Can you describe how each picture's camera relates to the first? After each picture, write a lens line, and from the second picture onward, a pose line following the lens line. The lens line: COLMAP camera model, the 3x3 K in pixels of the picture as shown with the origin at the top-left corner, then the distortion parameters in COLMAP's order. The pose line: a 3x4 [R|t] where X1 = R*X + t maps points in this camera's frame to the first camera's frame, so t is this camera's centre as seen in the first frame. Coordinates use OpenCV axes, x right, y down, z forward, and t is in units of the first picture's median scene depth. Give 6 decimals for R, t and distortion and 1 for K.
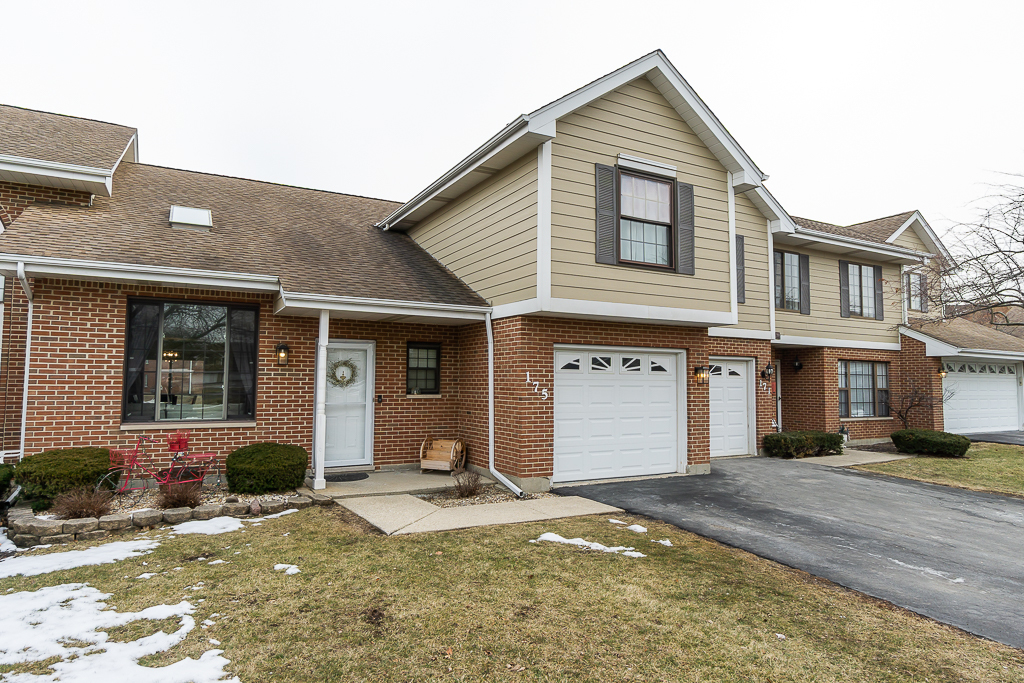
lens RADIAL K [[614.0, 0, 512.0], [0, 614.0, 341.5], [0, 0, 1]] dist [-0.003880, -0.000317]
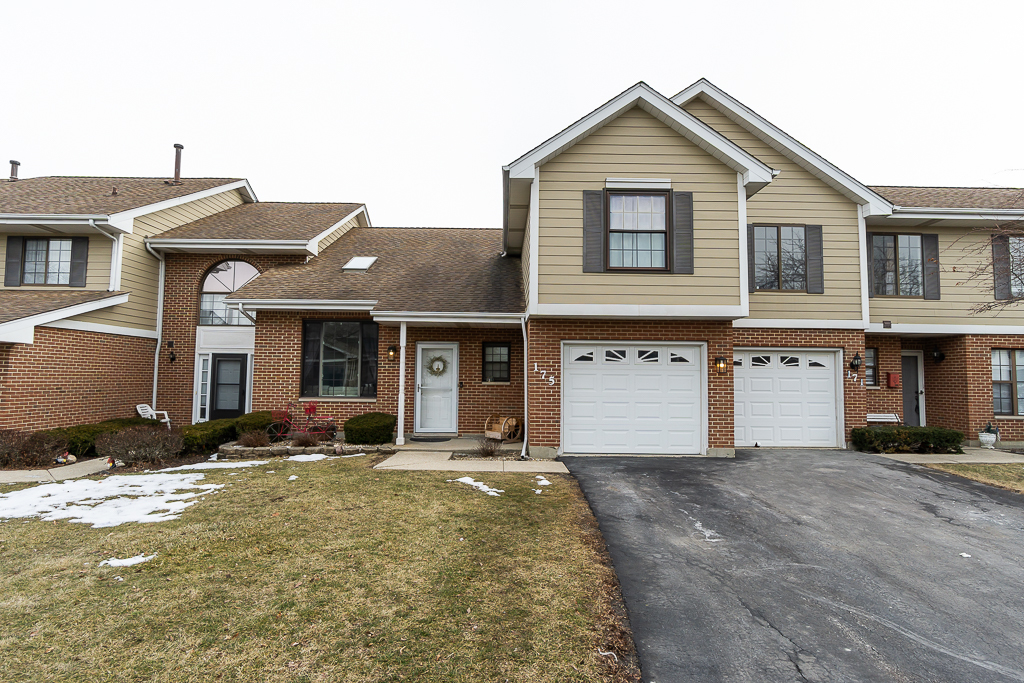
lens RADIAL K [[558.2, 0, 512.0], [0, 558.2, 341.5], [0, 0, 1]] dist [0.000091, 0.000054]
pose [[0.881988, -0.029930, -0.470320, 0.473418], [0.027844, 0.999547, -0.011393, 0.015338], [0.470448, -0.003047, 0.882423, -0.037223]]
